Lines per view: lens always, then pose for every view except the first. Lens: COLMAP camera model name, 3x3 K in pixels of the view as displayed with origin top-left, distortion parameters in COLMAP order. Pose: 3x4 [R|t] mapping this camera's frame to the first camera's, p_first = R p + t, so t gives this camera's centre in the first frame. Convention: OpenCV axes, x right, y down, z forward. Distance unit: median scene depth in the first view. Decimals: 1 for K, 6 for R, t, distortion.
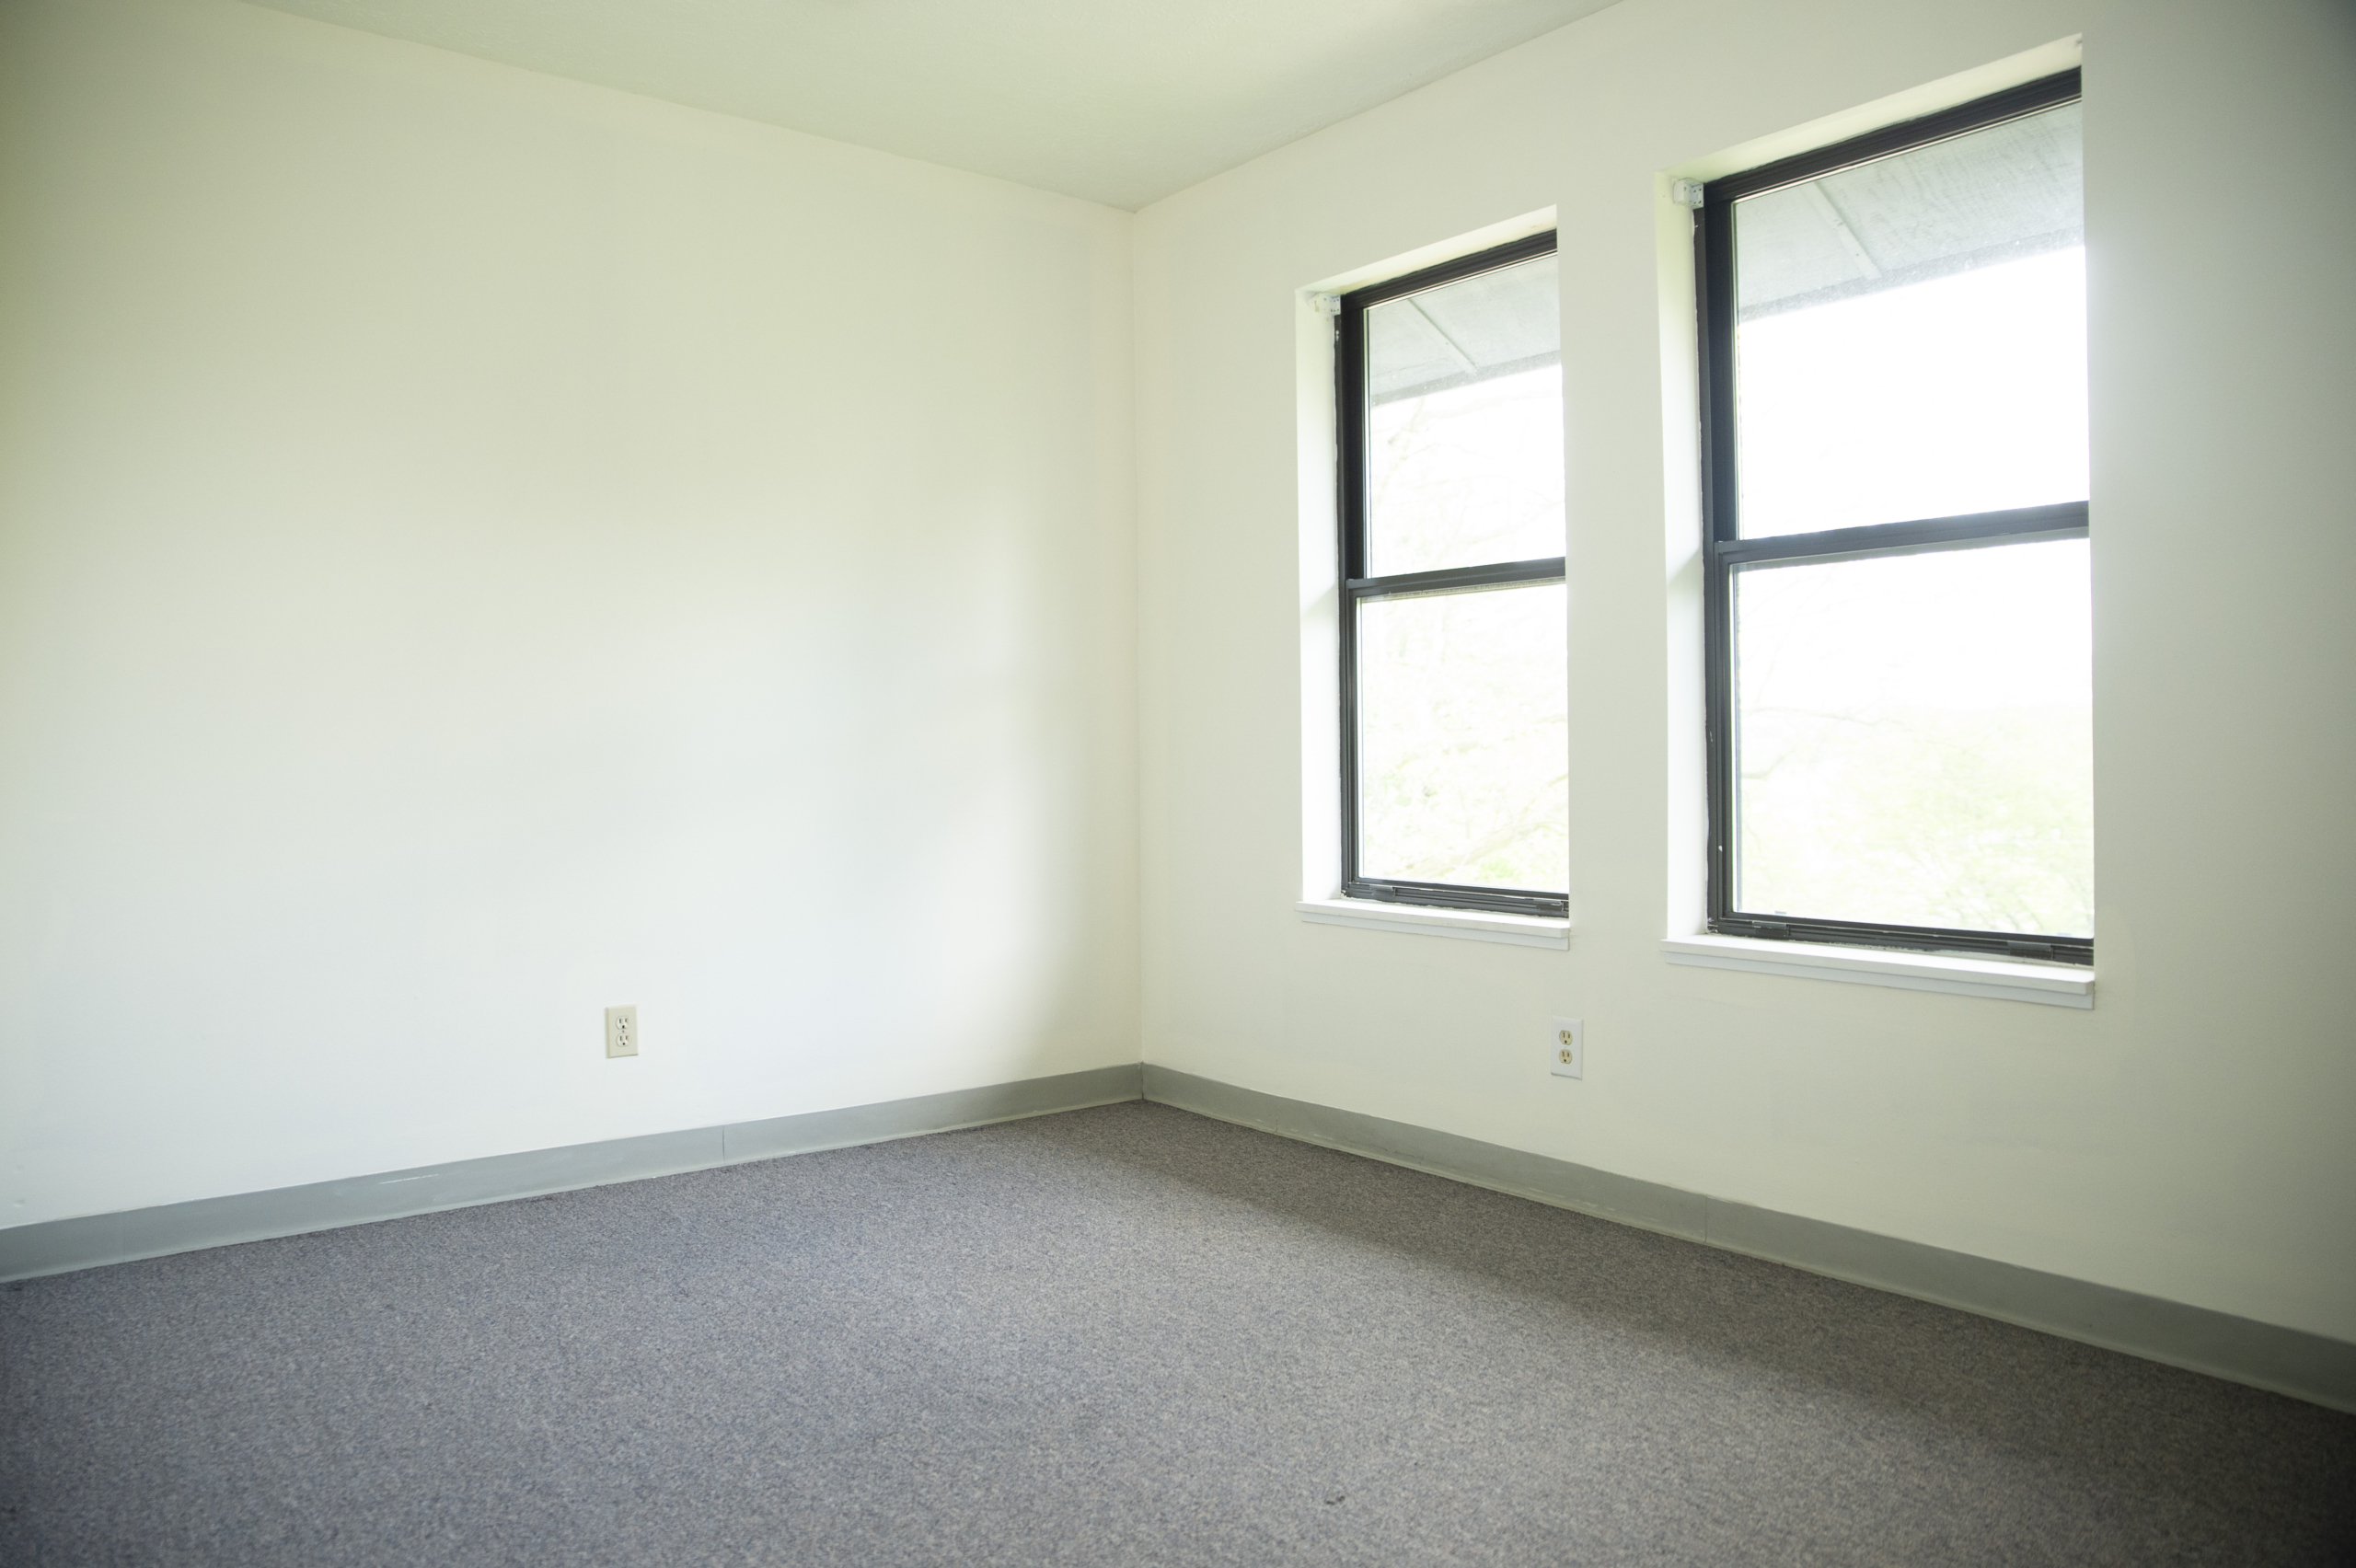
lens RADIAL K [[1627.4, 0, 1132.0], [0, 1627.4, 770.3], [0, 0, 1]] dist [-0.127032, 0.083210]
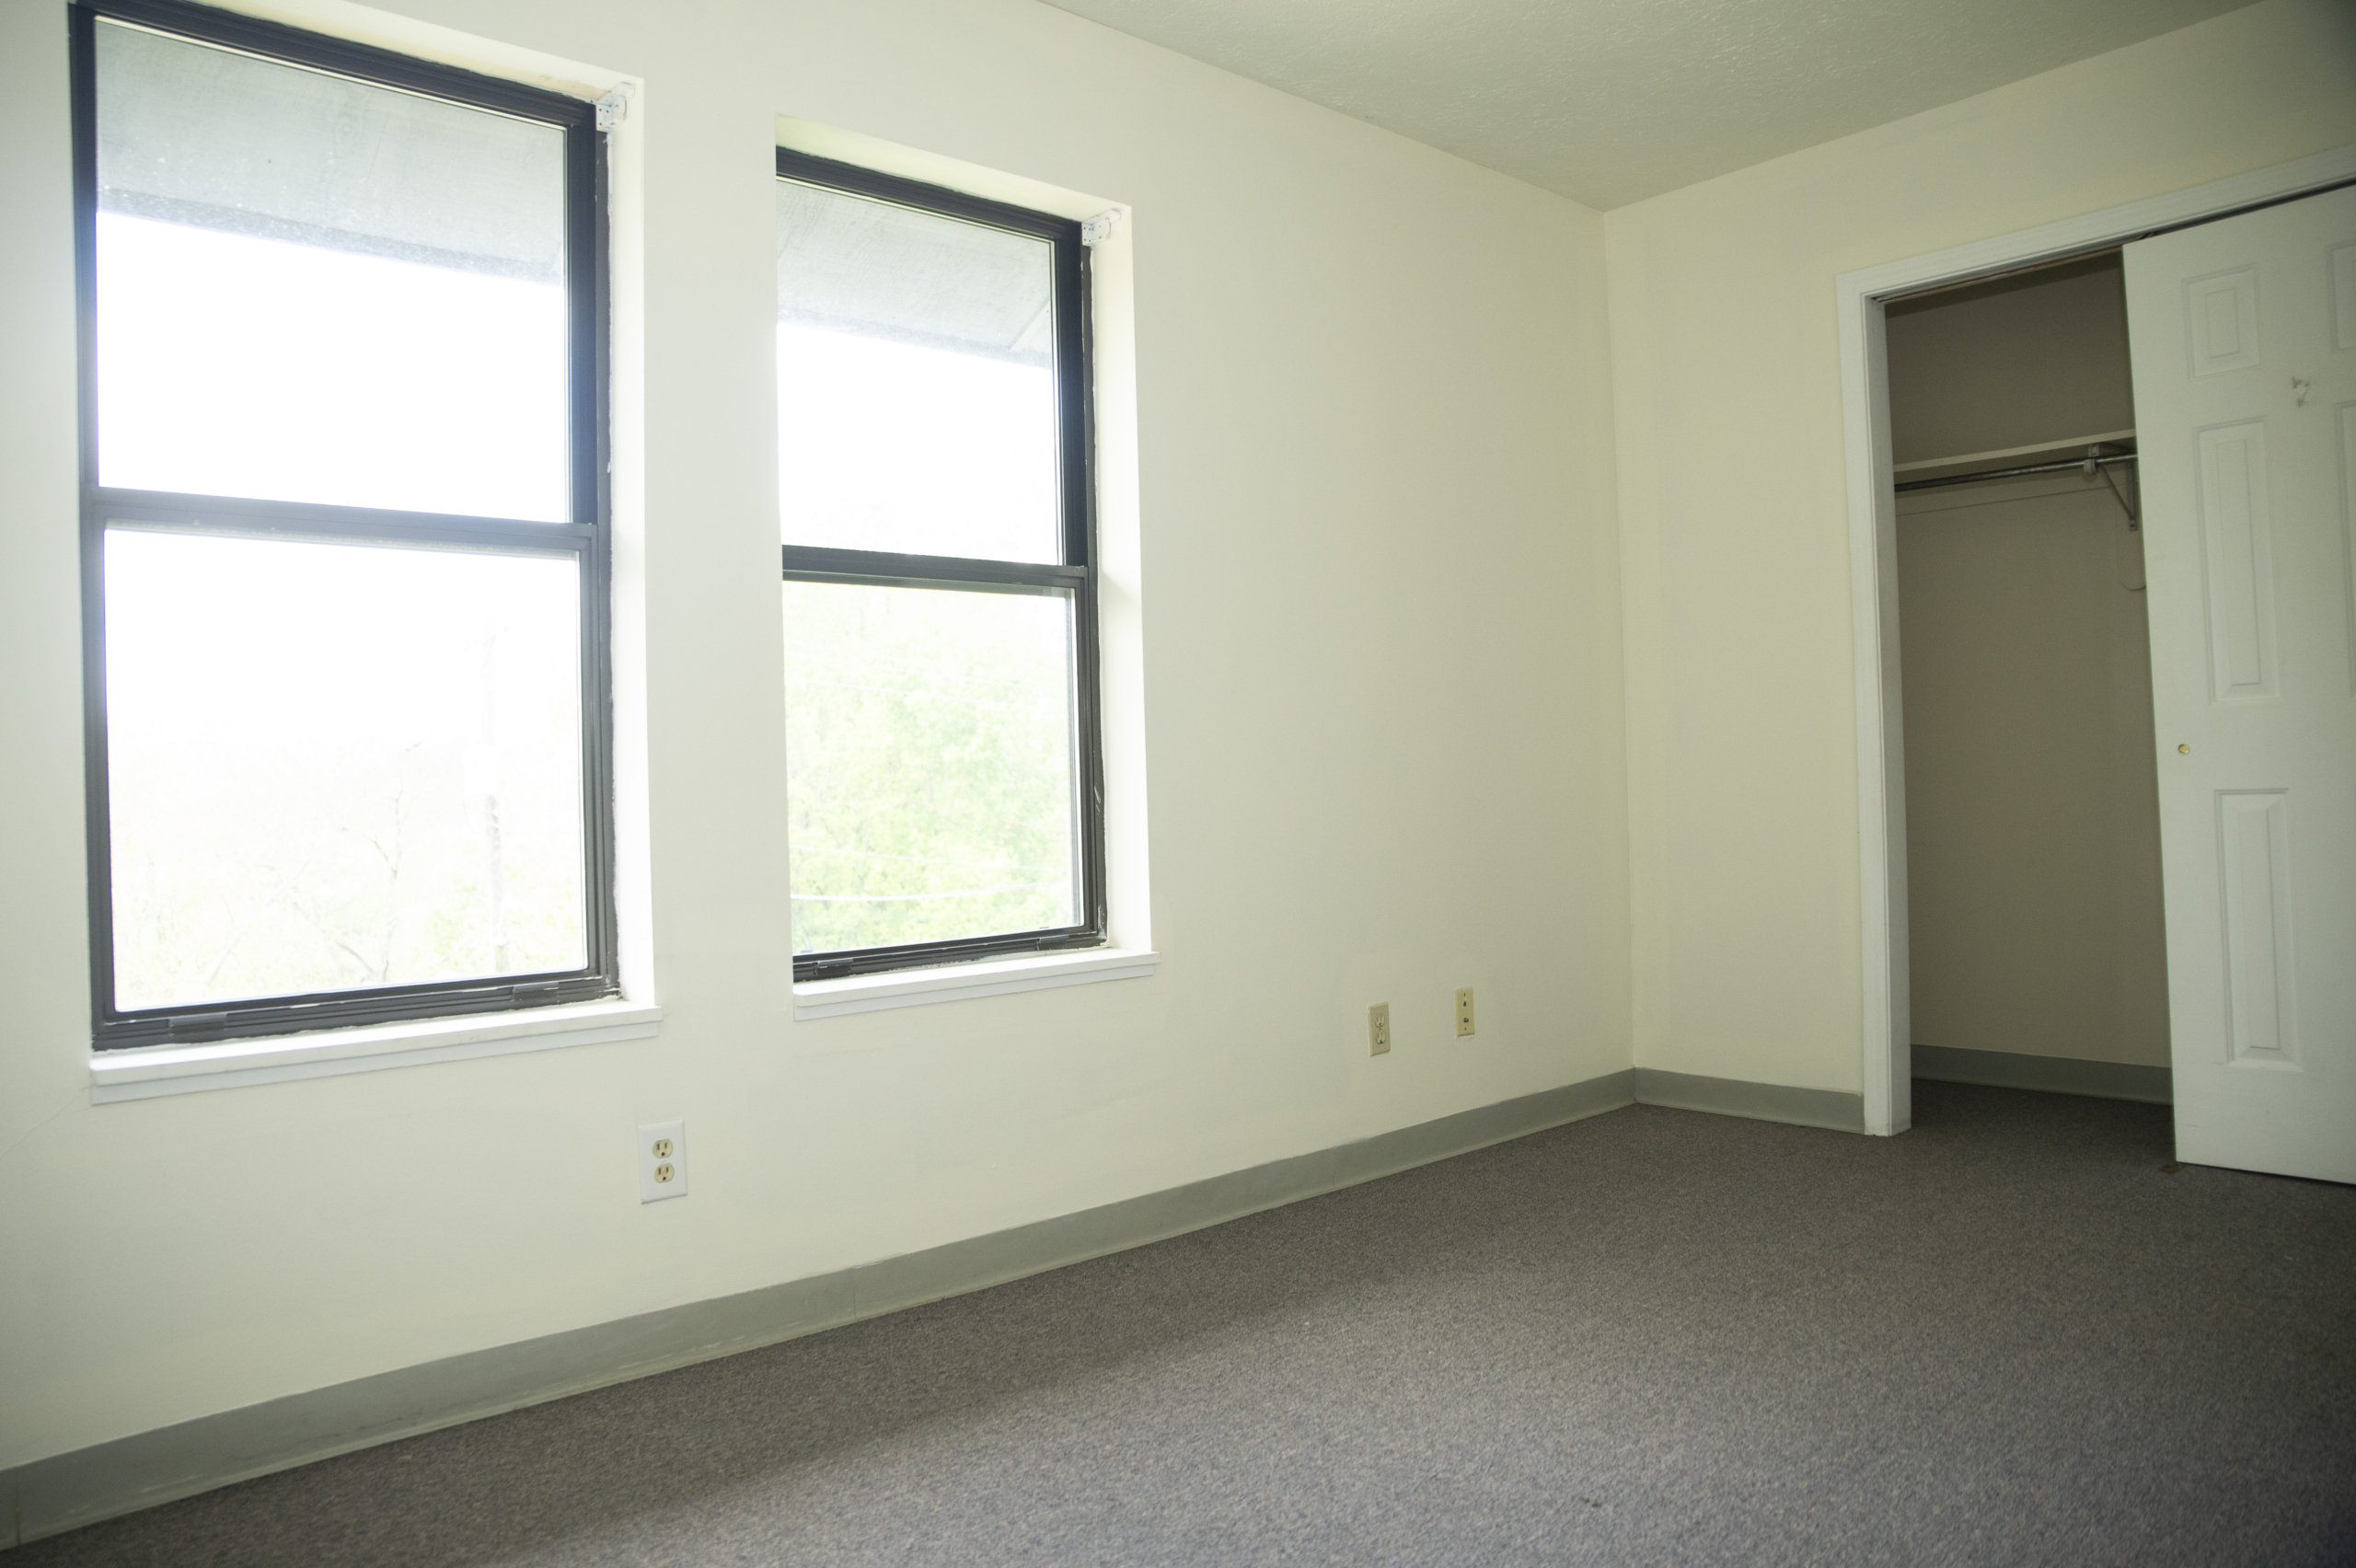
lens RADIAL K [[1627.4, 0, 1132.0], [0, 1627.4, 770.3], [0, 0, 1]] dist [-0.127032, 0.083210]
pose [[-0.075915, 0.017999, 0.996952, -0.586904], [0.037974, 0.999164, -0.015147, 0.005428], [-0.996391, 0.036708, -0.076535, 0.939294]]
